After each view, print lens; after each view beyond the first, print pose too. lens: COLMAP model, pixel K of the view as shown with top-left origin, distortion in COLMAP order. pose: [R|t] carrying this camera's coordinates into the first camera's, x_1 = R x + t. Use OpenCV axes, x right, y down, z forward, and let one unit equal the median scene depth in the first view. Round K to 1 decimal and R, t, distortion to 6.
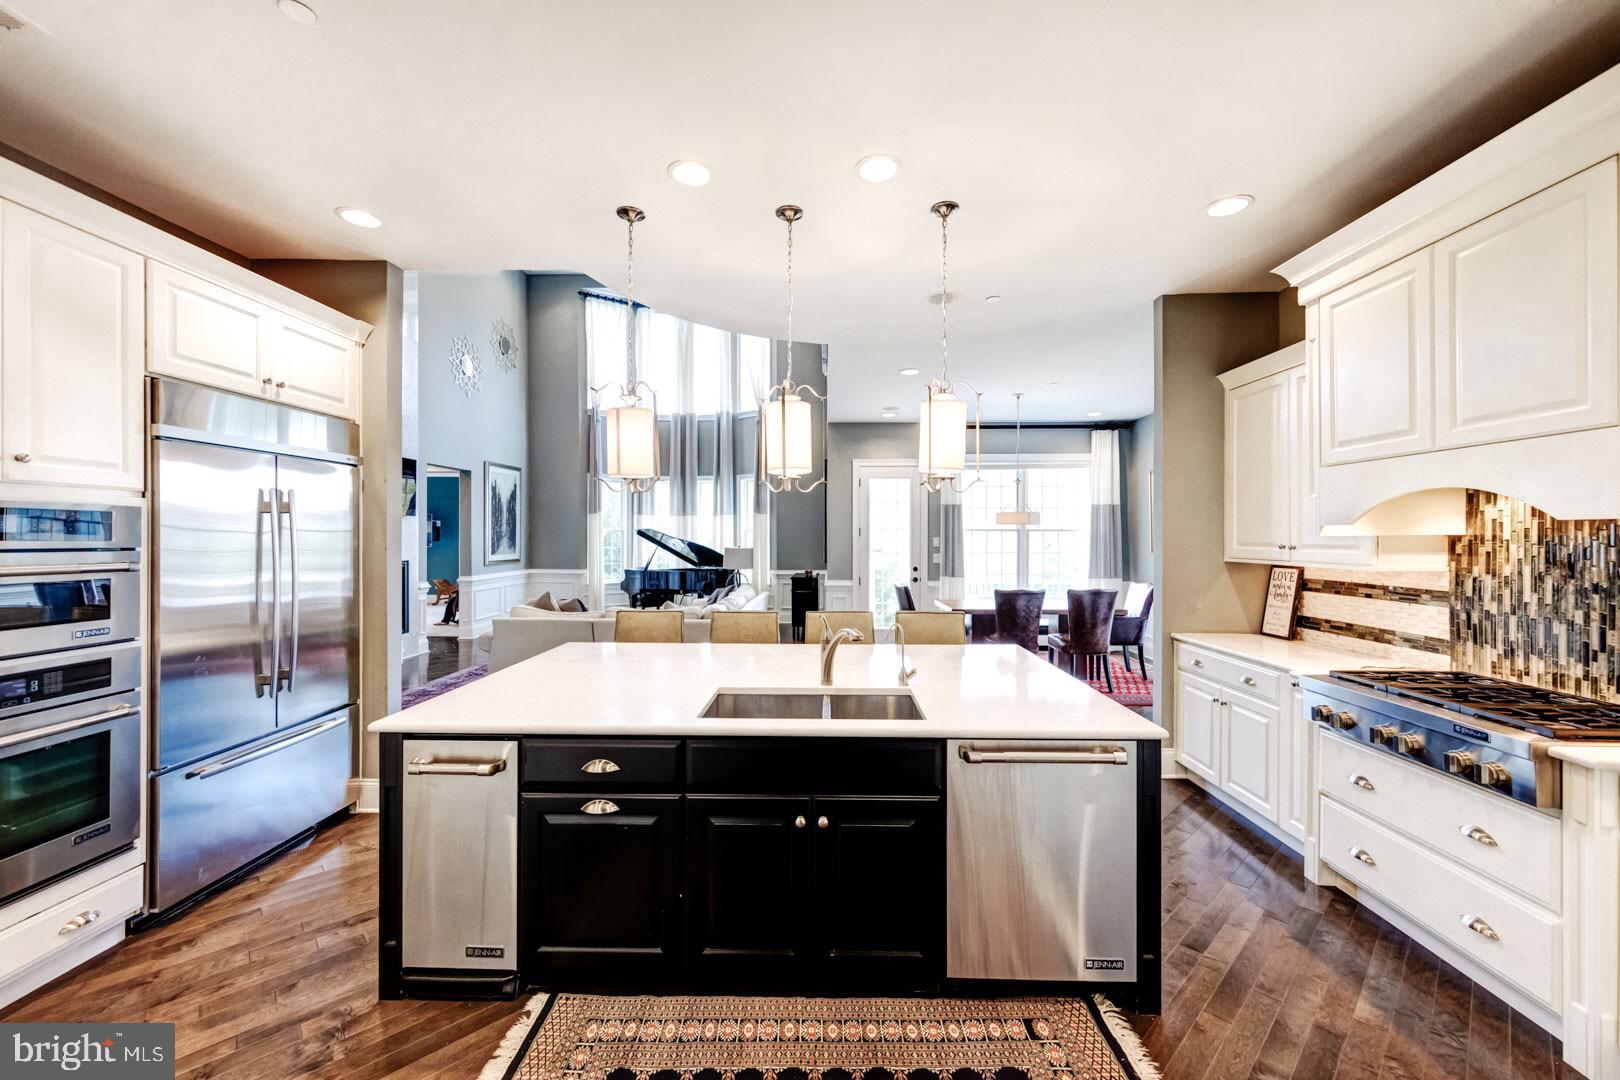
lens RADIAL K [[657.1, 0, 810.4], [0, 657.1, 535.8], [0, 0, 1]] dist [0.008334, -0.000943]
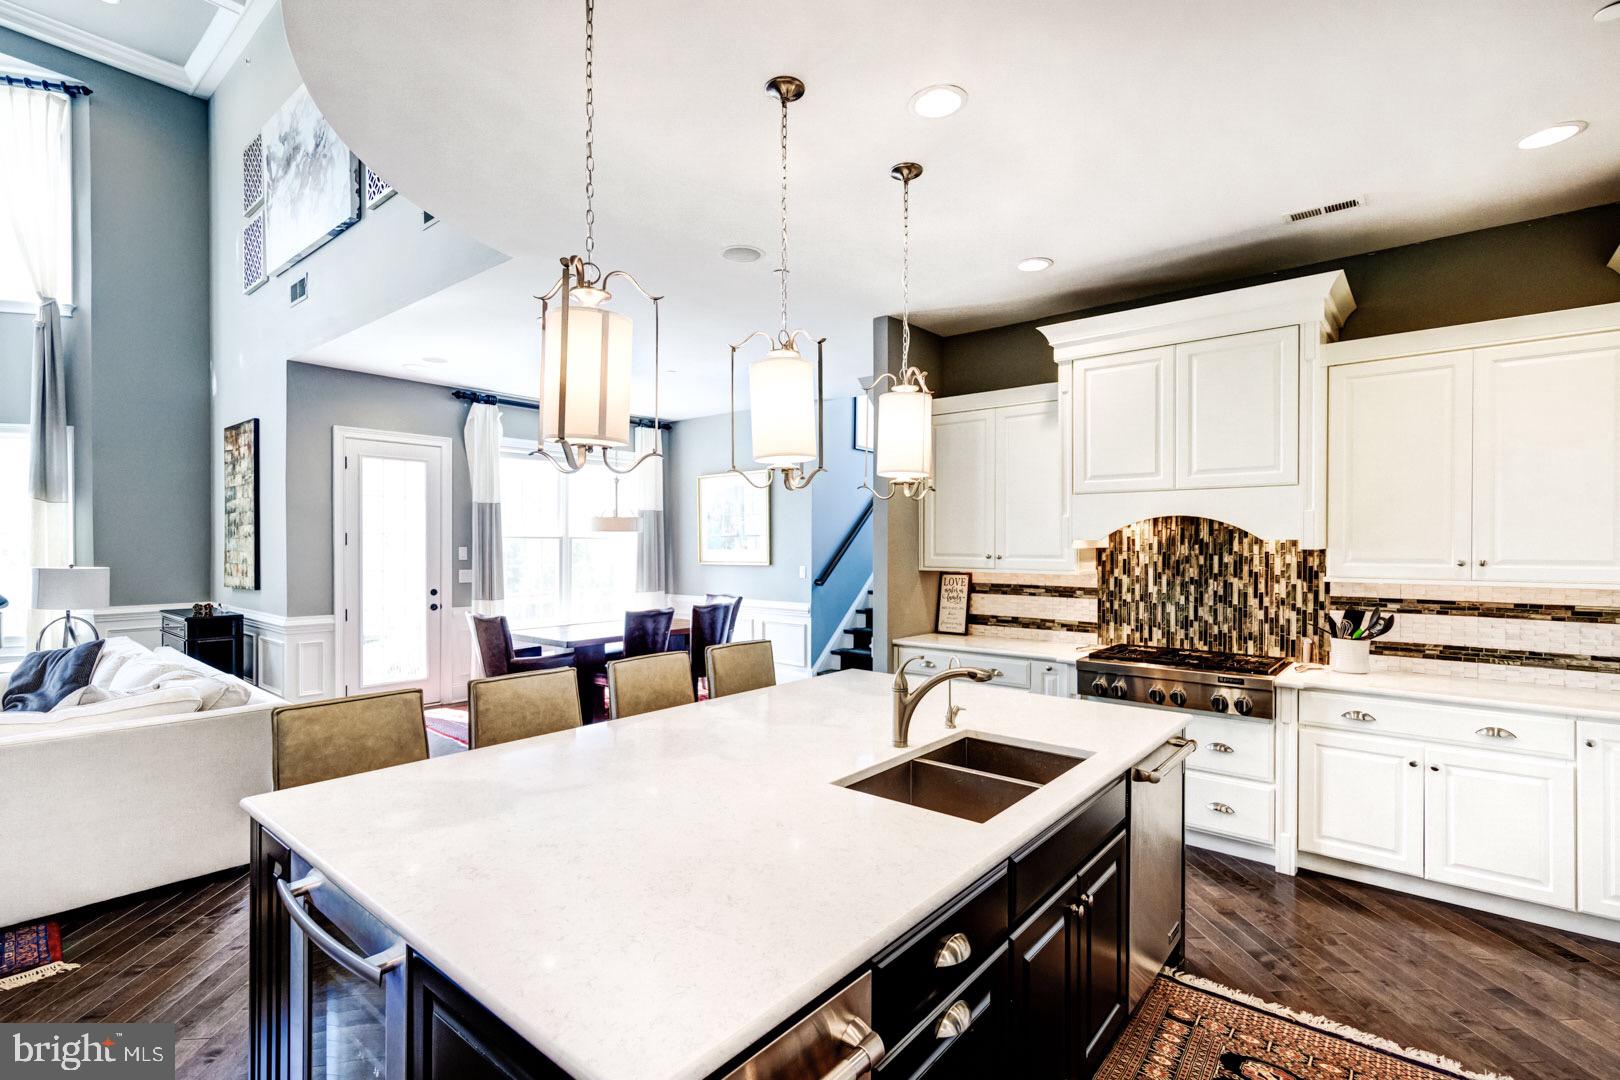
lens RADIAL K [[762.0, 0, 816.4], [0, 762.0, 545.4], [0, 0, 1]] dist [0.008428, 0.000393]
pose [[0.606906, -0.000729, 0.794773, -0.686145], [-0.002386, 0.999993, 0.002740, -0.008529], [-0.794770, -0.003559, 0.606900, 0.500475]]
